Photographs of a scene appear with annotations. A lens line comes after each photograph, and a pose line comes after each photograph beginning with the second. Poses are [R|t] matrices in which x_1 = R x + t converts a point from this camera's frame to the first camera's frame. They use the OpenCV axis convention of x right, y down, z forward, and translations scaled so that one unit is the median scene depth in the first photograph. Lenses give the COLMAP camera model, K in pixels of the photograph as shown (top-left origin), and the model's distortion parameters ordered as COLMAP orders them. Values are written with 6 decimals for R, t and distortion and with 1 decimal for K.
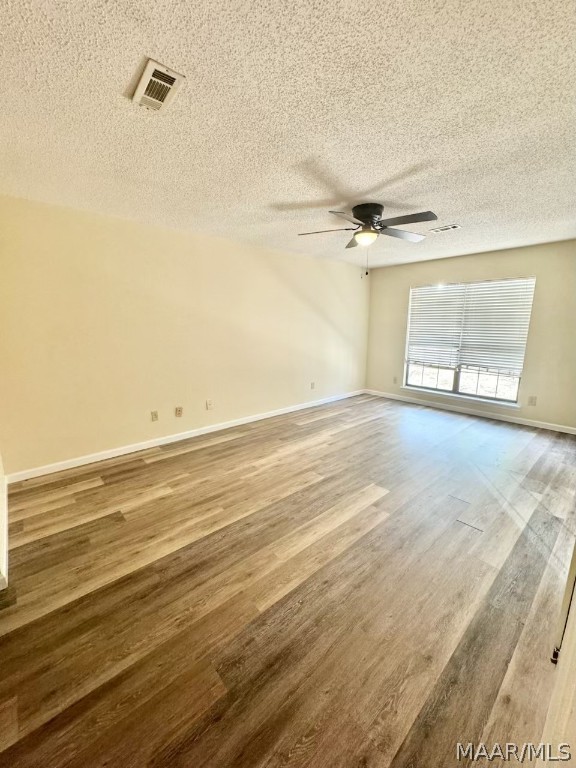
lens RADIAL K [[309.1, 0, 290.1], [0, 309.1, 385.0], [0, 0, 1]] dist [0.008022, 0.000199]
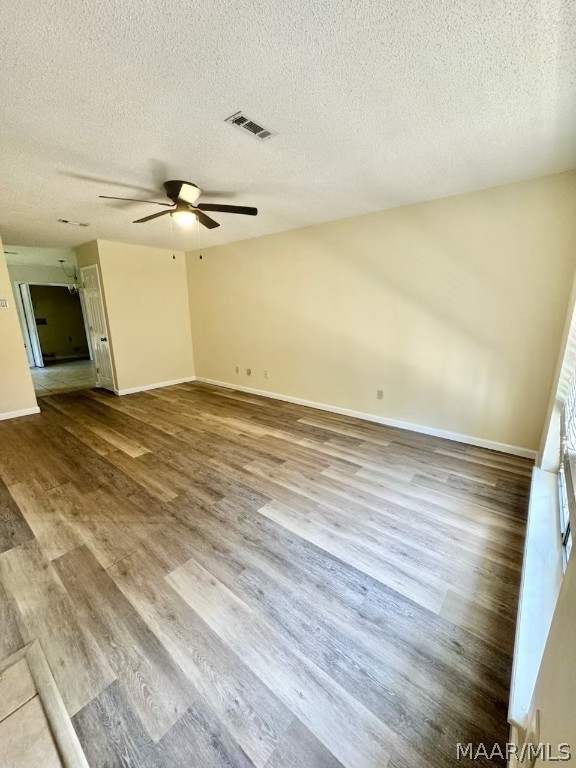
lens RADIAL K [[309.1, 0, 290.3], [0, 309.1, 382.6], [0, 0, 1]] dist [0.008022, 0.000199]
pose [[0.140261, 0.224641, -0.964294, 1.082977], [-0.182535, 0.963095, 0.197811, -0.190340], [0.973143, 0.148272, 0.176090, 0.992342]]
